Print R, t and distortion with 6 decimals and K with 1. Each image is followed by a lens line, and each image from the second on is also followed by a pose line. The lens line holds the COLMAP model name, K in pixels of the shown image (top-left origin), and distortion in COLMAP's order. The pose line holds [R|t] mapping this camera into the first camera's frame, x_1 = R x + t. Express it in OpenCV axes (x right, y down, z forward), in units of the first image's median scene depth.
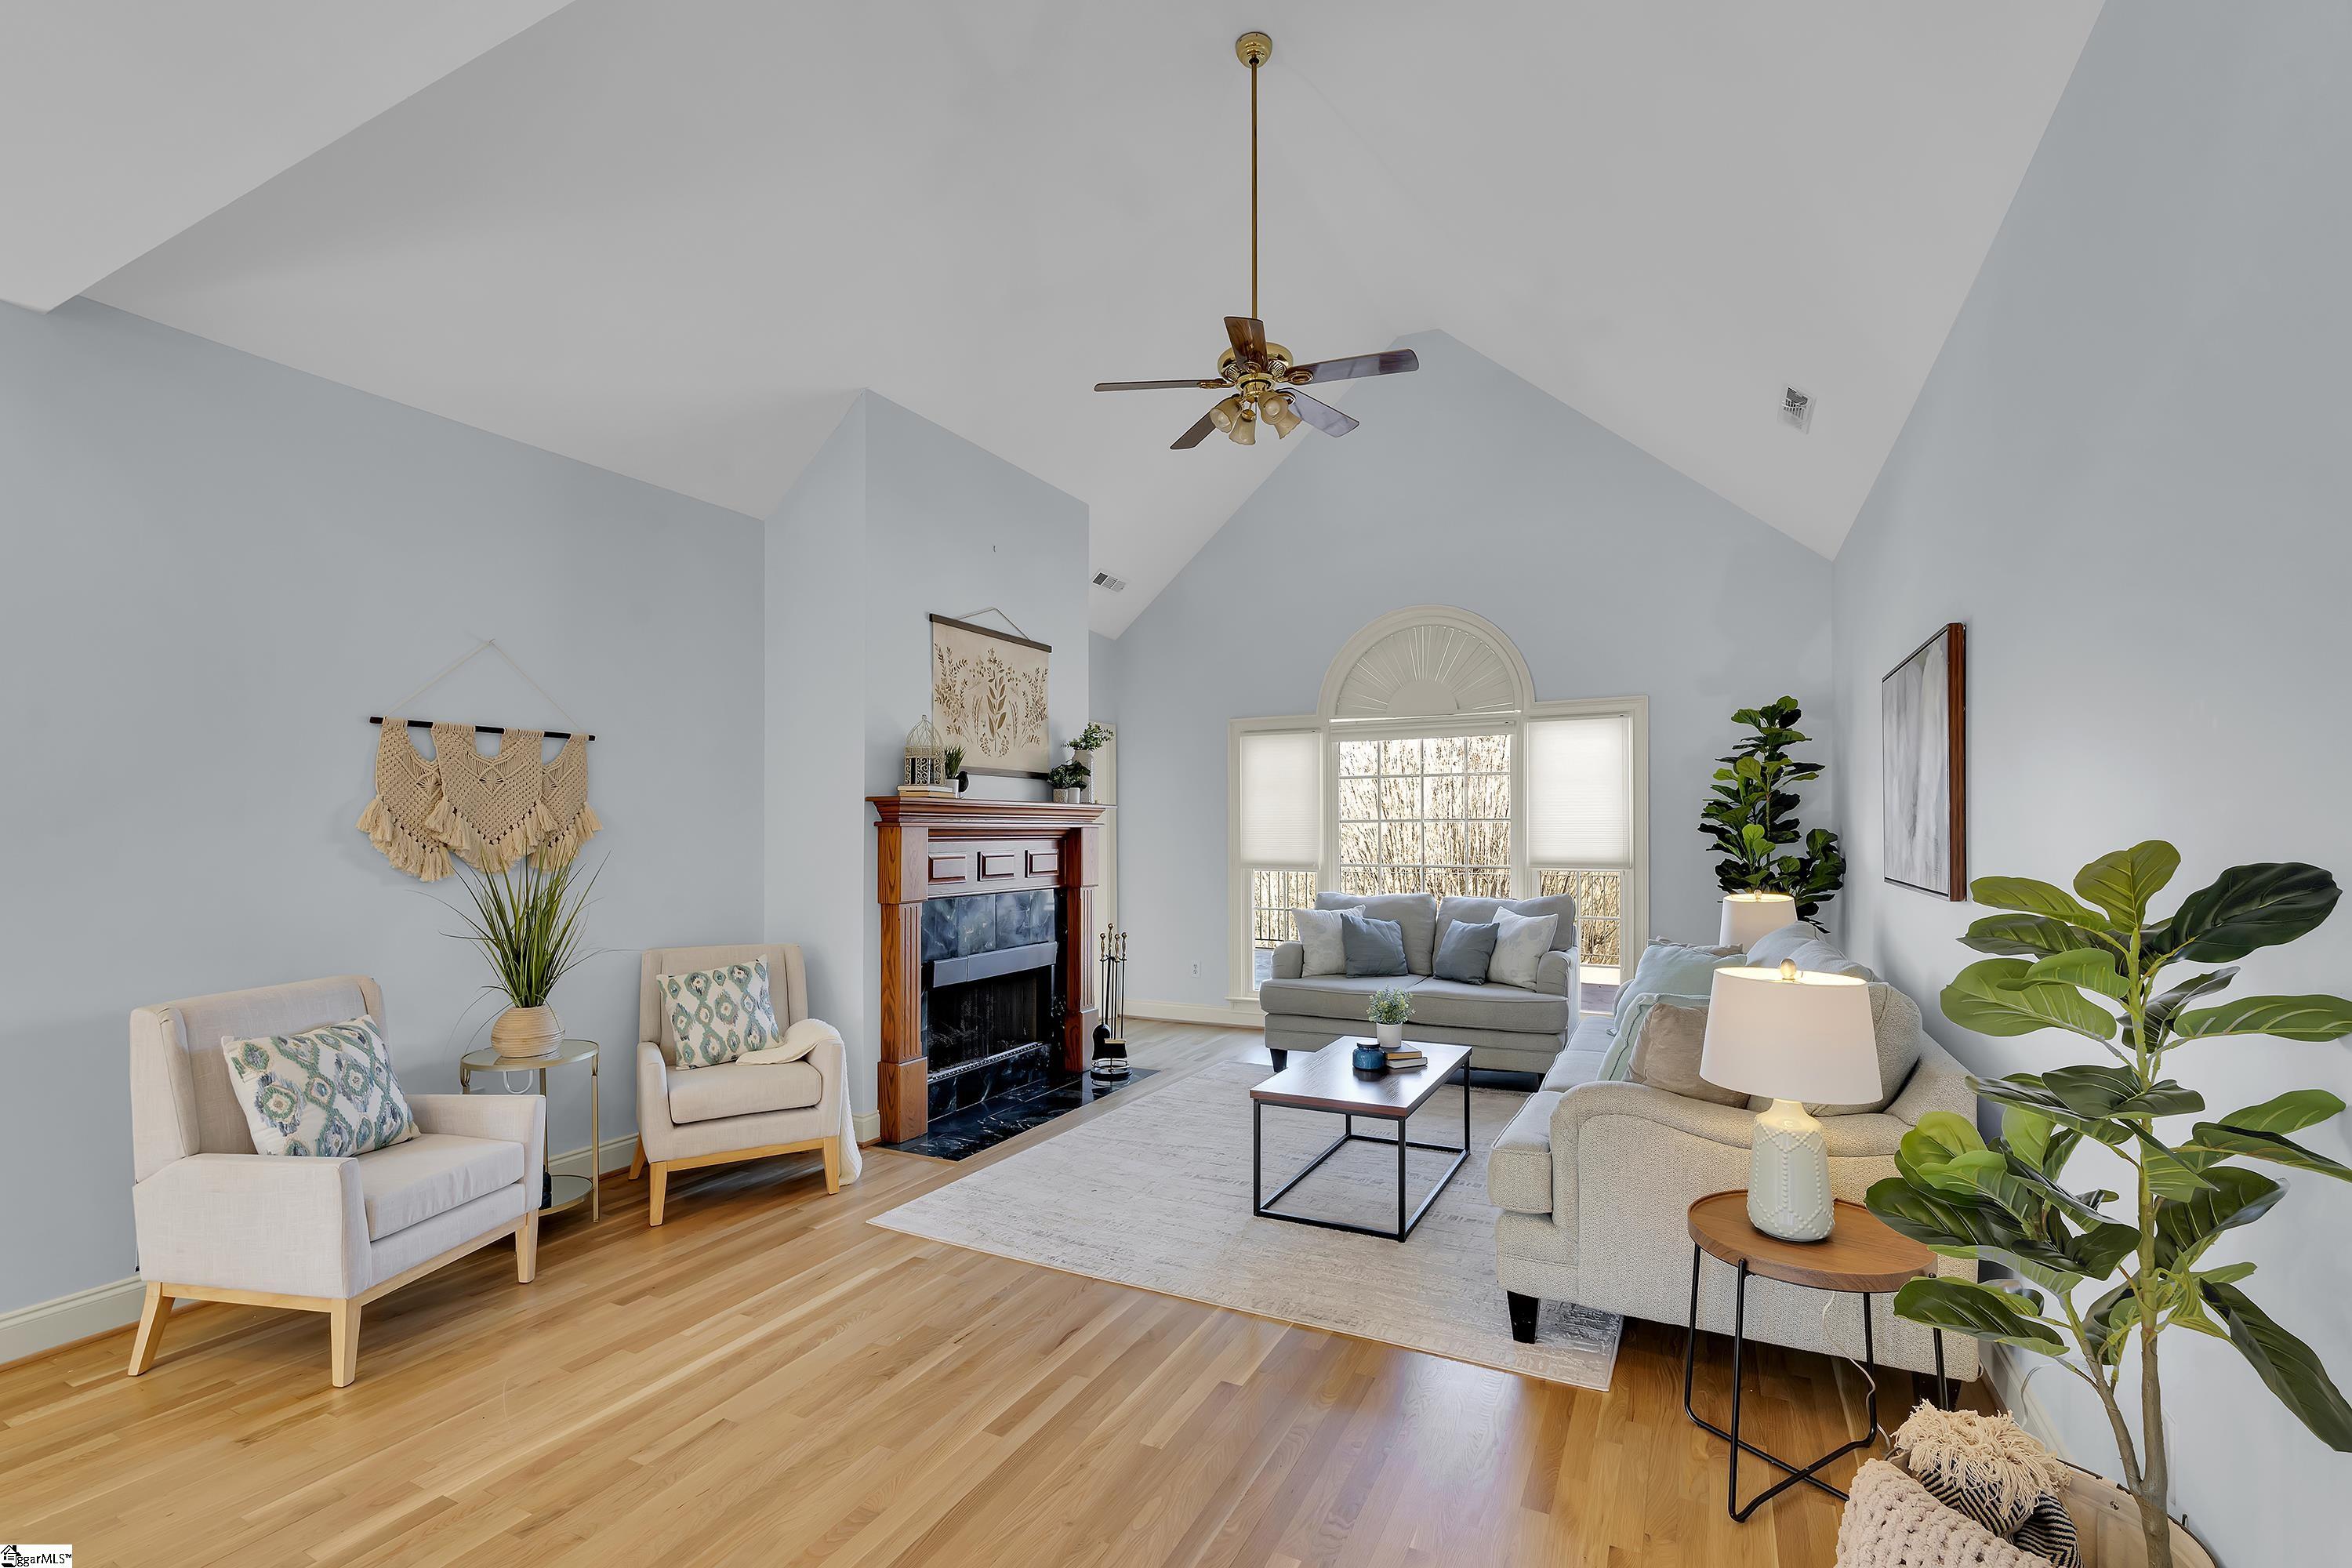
lens RADIAL K [[1035.8, 0, 1162.2], [0, 1035.8, 818.0], [0, 0, 1]] dist [-0.006934, 0.001821]
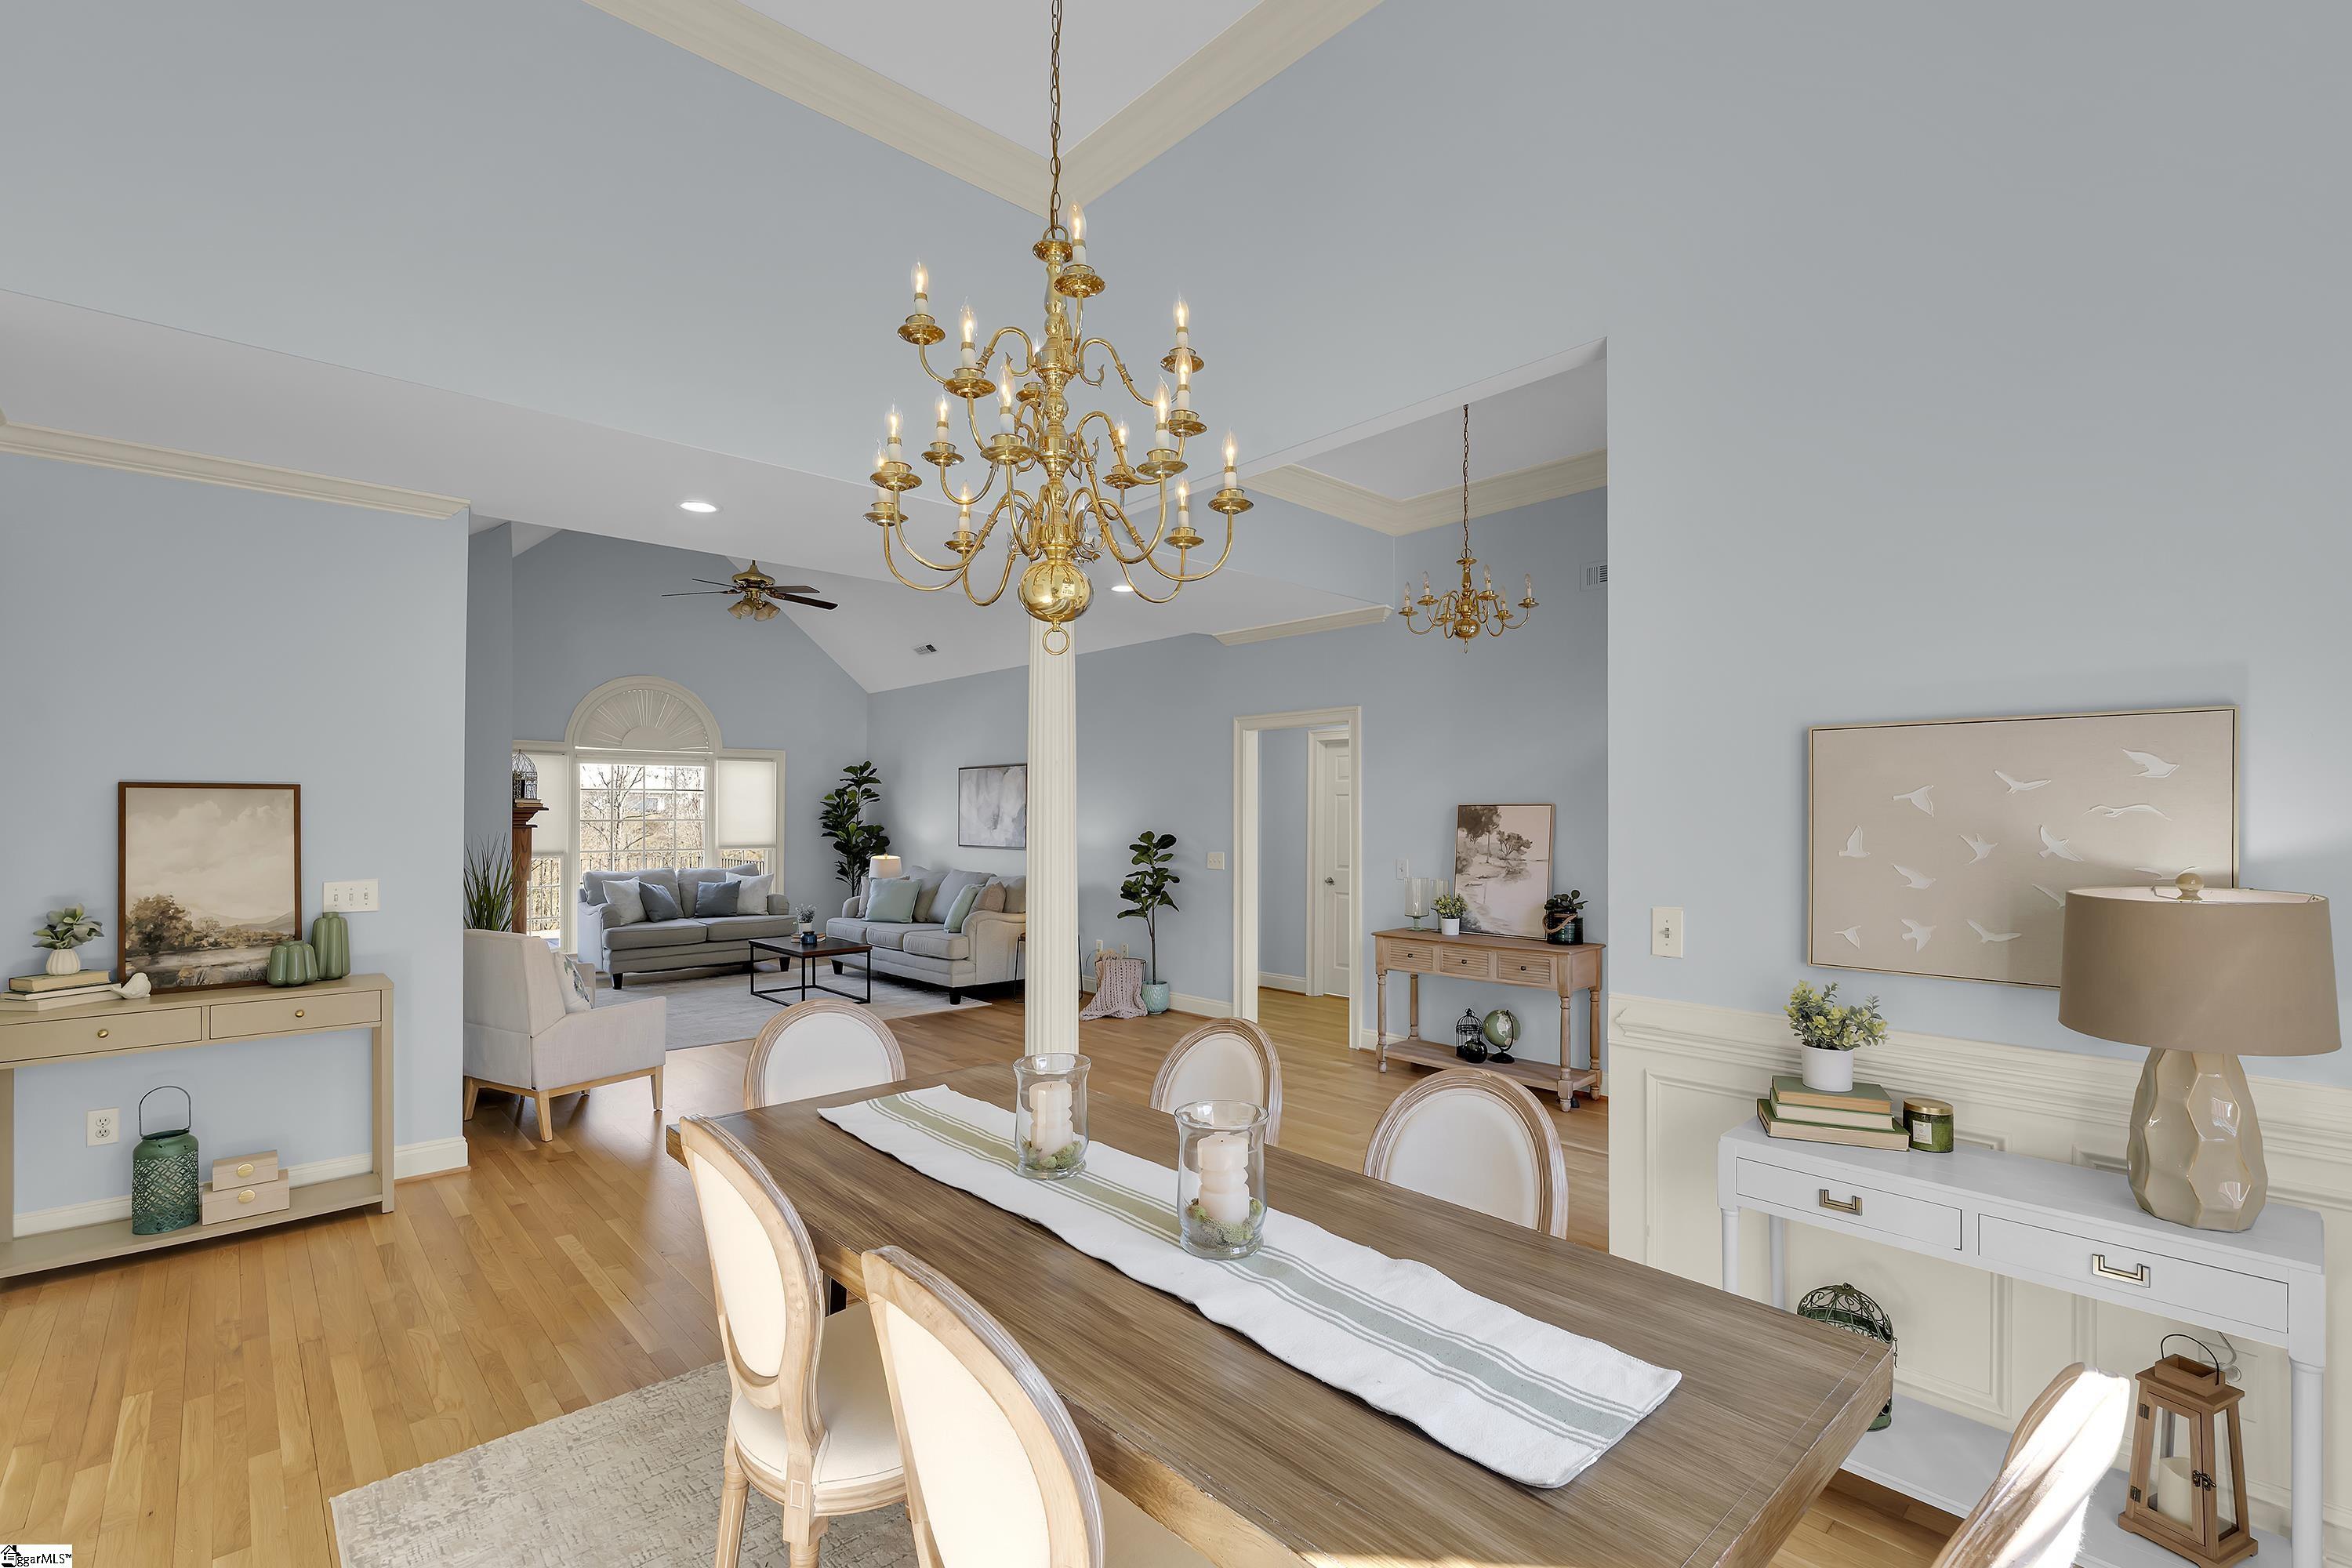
lens RADIAL K [[1035.8, 0, 1170.0], [0, 1035.8, 793.0], [0, 0, 1]] dist [-0.006934, 0.001821]
pose [[0.353807, 0.022125, 0.935057, -1.449829], [-0.011352, 0.999748, -0.019361, -0.026076], [-0.935249, -0.003765, 0.353969, -0.392131]]
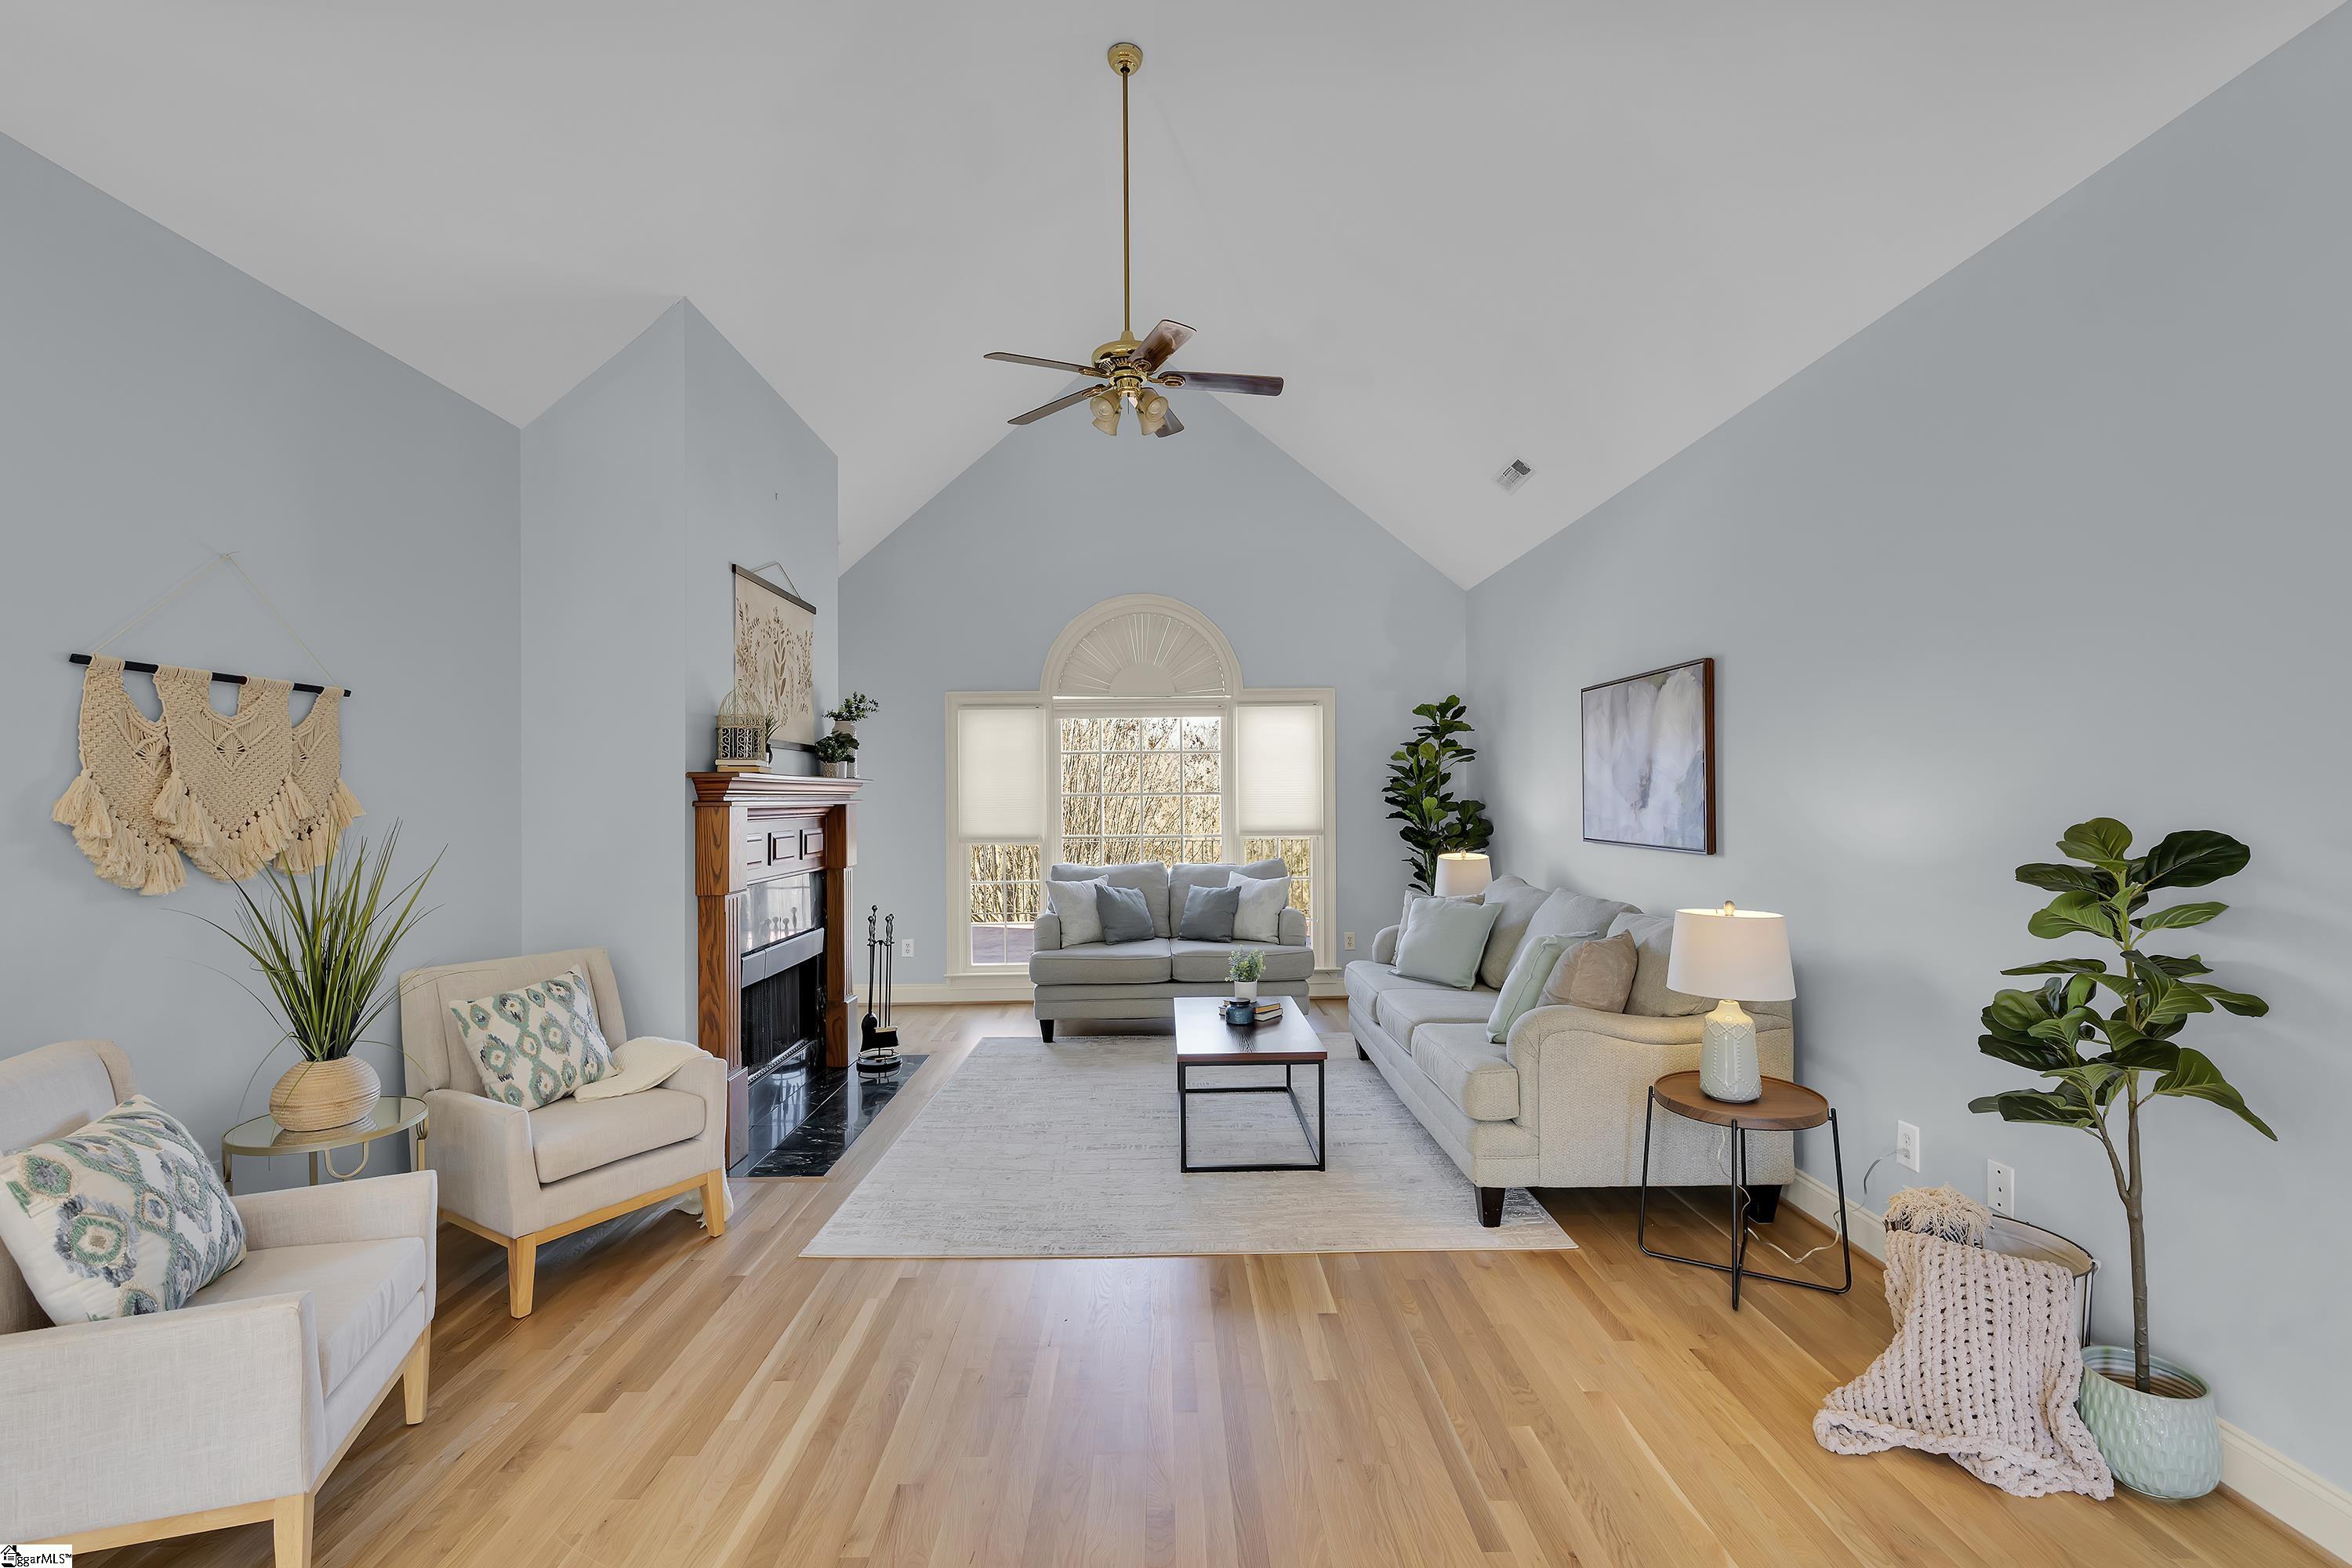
lens RADIAL K [[1035.8, 0, 1162.4], [0, 1035.8, 780.0], [0, 0, 1]] dist [-0.006934, 0.001821]
pose [[0.885982, 0.001871, 0.463716, -0.376599], [0.000879, 0.999983, -0.005713, -0.009733], [-0.463719, 0.005469, 0.885965, 0.064047]]
